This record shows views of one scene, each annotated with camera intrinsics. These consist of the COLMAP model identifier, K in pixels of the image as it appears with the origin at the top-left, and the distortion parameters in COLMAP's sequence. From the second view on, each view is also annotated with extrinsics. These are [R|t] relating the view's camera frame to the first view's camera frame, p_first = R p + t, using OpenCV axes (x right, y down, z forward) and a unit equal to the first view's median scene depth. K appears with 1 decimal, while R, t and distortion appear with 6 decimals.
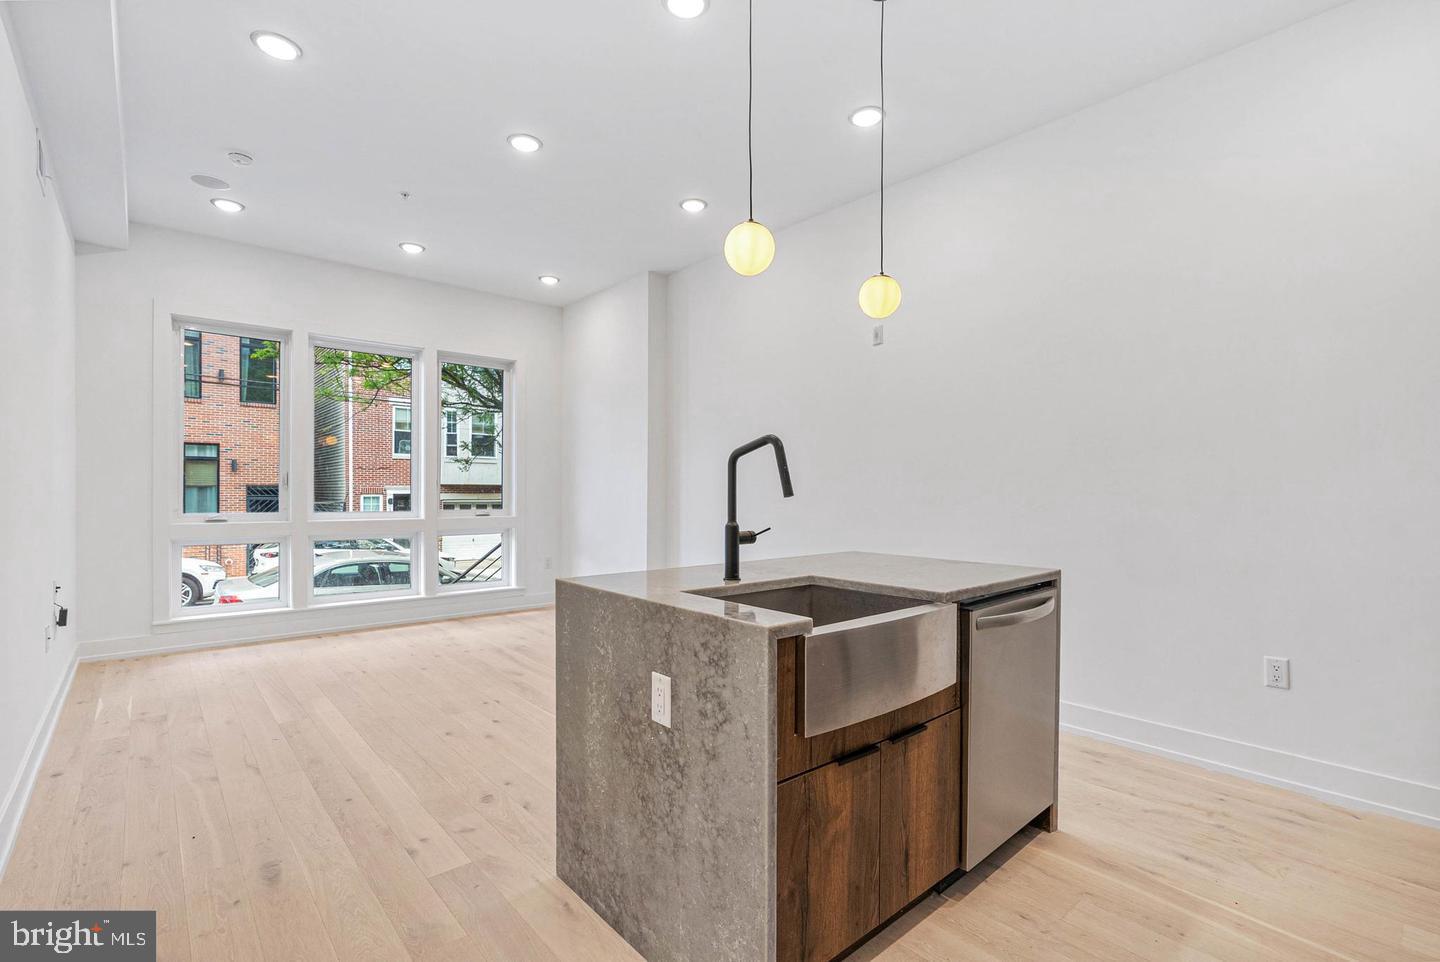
lens RADIAL K [[665.4, 0, 729.2], [0, 665.4, 488.7], [0, 0, 1]] dist [-0.007833, 0.002110]
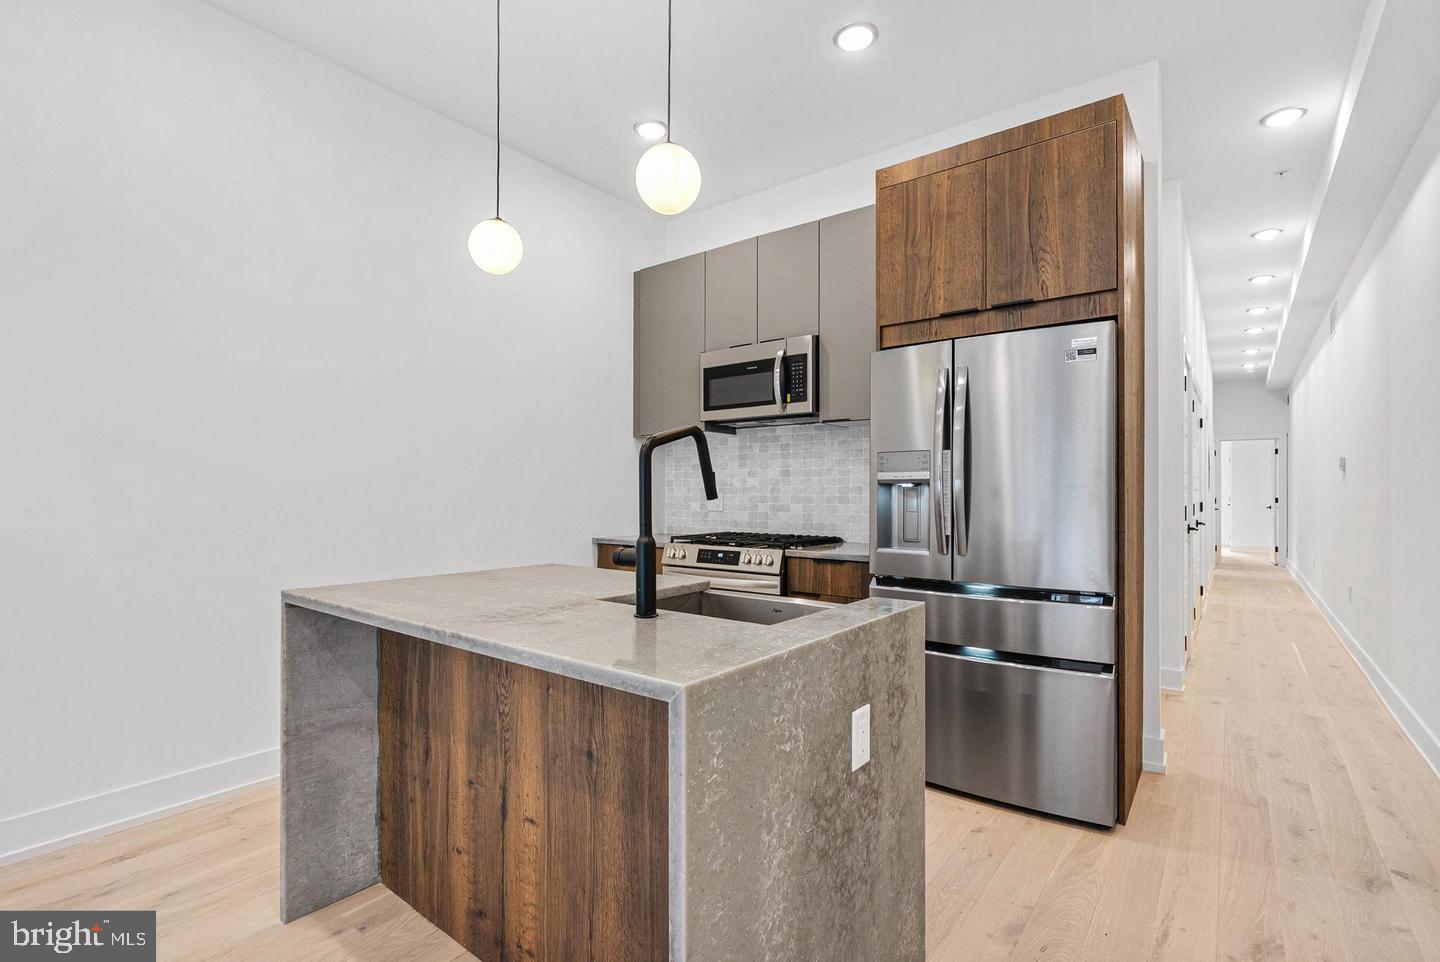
lens RADIAL K [[665.4, 0, 732.6], [0, 665.4, 487.1], [0, 0, 1]] dist [-0.007833, 0.002110]
pose [[-0.194754, 0.003557, 0.980846, -0.271813], [-0.001884, 0.999990, -0.004001, -0.000302], [-0.980850, -0.002627, -0.194745, 0.397460]]
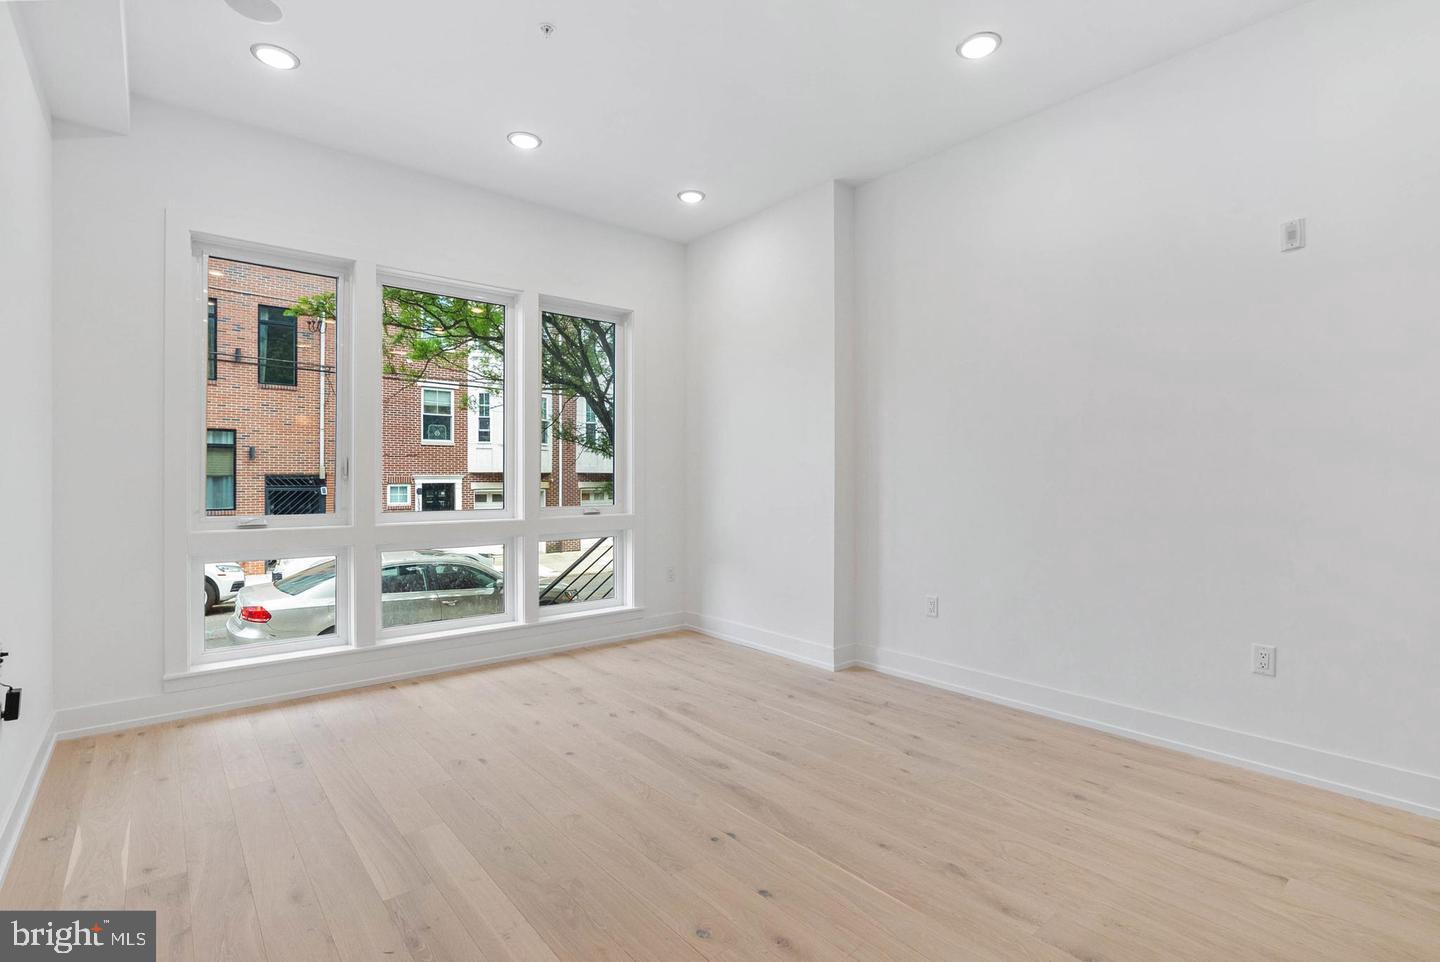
lens RADIAL K [[665.4, 0, 722.2], [0, 665.4, 470.4], [0, 0, 1]] dist [-0.007833, 0.002110]
pose [[0.999852, -0.005673, -0.016233, -0.230966], [0.005557, 0.999959, -0.007178, -0.003340], [0.016273, 0.007087, 0.999842, 0.265553]]
